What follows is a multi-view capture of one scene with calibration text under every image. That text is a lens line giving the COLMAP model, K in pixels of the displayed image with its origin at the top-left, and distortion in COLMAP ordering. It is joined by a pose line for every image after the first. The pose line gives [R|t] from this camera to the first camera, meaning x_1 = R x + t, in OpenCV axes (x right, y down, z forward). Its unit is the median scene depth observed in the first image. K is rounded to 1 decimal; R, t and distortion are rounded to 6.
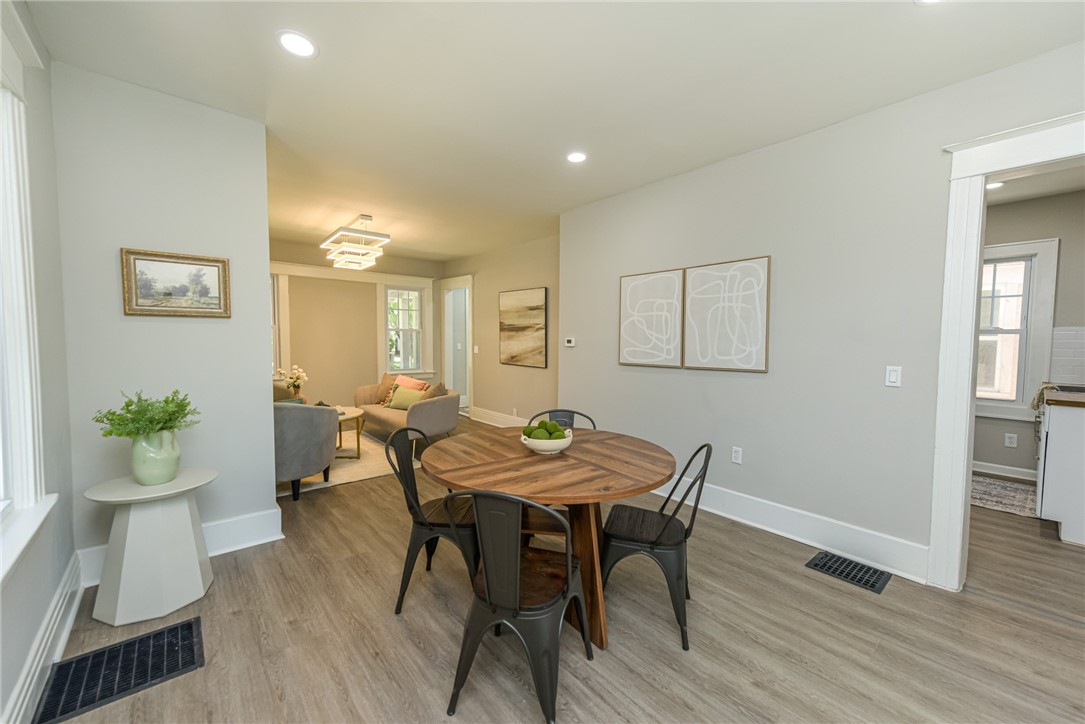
lens RADIAL K [[421.8, 0, 566.3], [0, 421.8, 357.4], [0, 0, 1]] dist [0.009912, -0.000106]
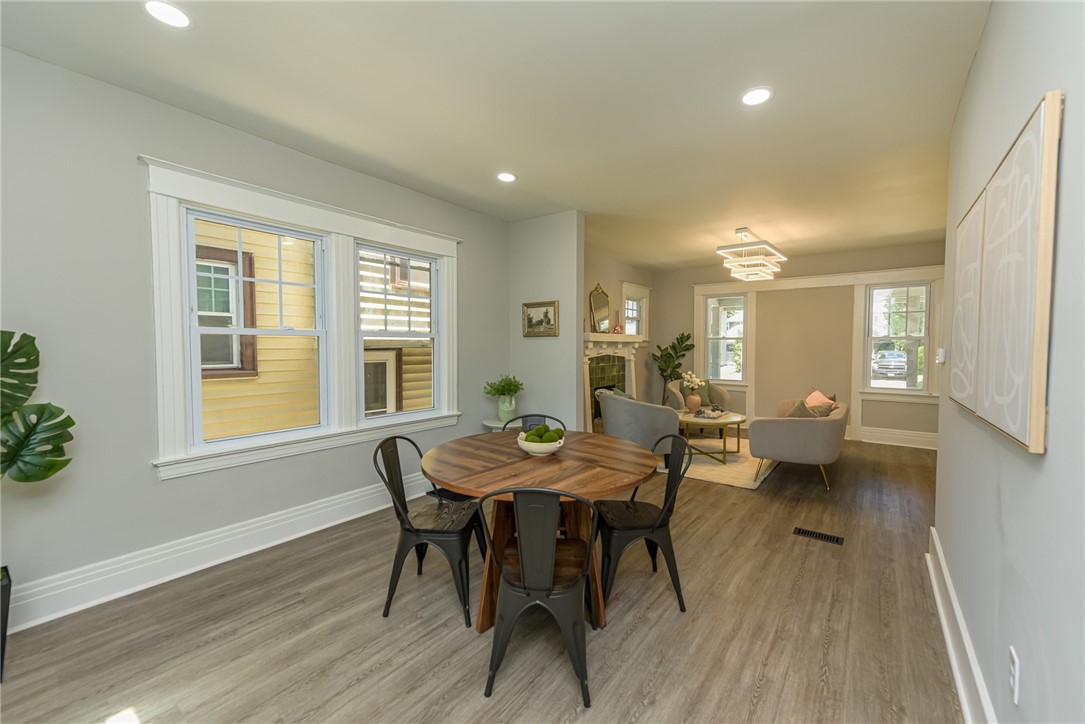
lens RADIAL K [[421.8, 0, 540.9], [0, 421.8, 358.6], [0, 0, 1]] dist [0.009912, -0.000106]
pose [[0.200081, 0.023514, -0.979497, 1.126818], [-0.045734, 0.998846, 0.014637, -0.038910], [0.978711, 0.041867, 0.200925, 0.869276]]
